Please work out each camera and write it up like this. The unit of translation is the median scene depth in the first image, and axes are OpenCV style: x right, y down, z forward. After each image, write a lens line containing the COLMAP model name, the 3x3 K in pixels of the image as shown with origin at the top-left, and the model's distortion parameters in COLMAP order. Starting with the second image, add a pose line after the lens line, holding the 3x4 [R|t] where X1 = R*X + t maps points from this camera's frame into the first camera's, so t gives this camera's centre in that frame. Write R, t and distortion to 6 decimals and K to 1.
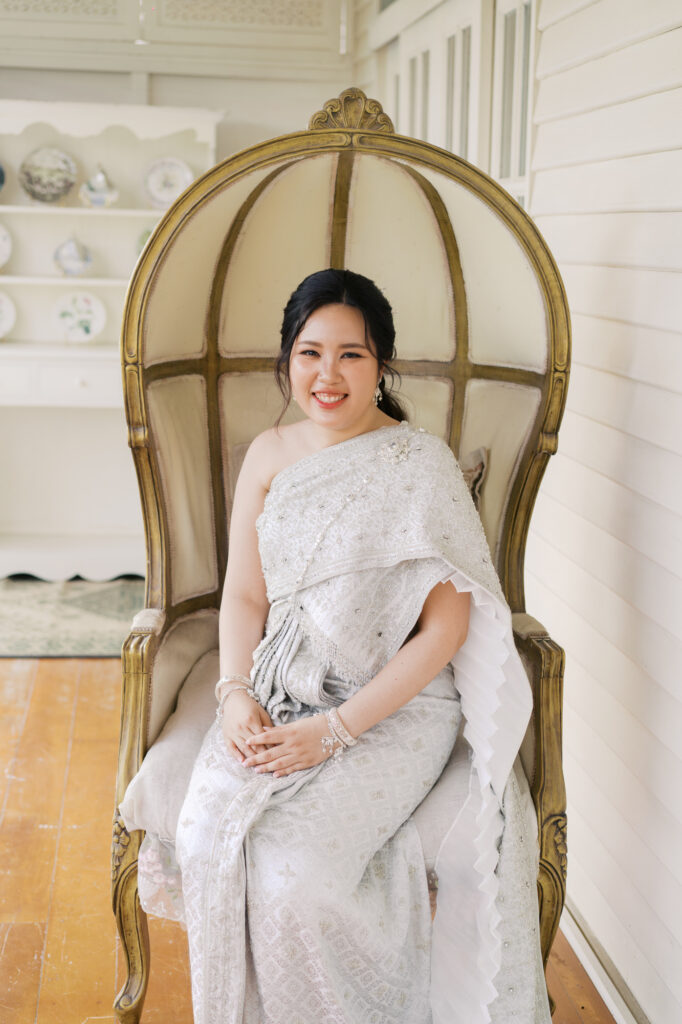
lens RADIAL K [[1601.4, 0, 340.6], [0, 1601.4, 476.4], [0, 0, 1]] dist [0.000317, 0.044755]
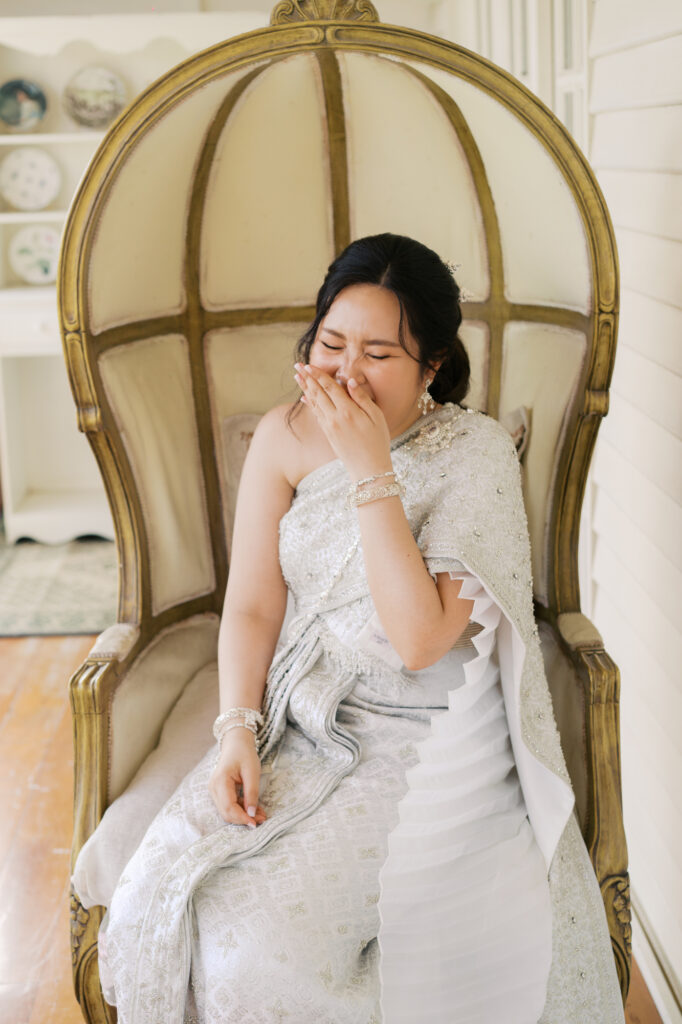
lens RADIAL K [[1601.4, 0, 340.6], [0, 1601.4, 476.4], [0, 0, 1]] dist [0.000317, 0.044755]
pose [[0.994092, -0.041900, -0.100128, 0.081090], [0.047603, 0.997336, 0.055262, -0.034315], [0.097546, -0.059702, 0.993439, 0.193029]]
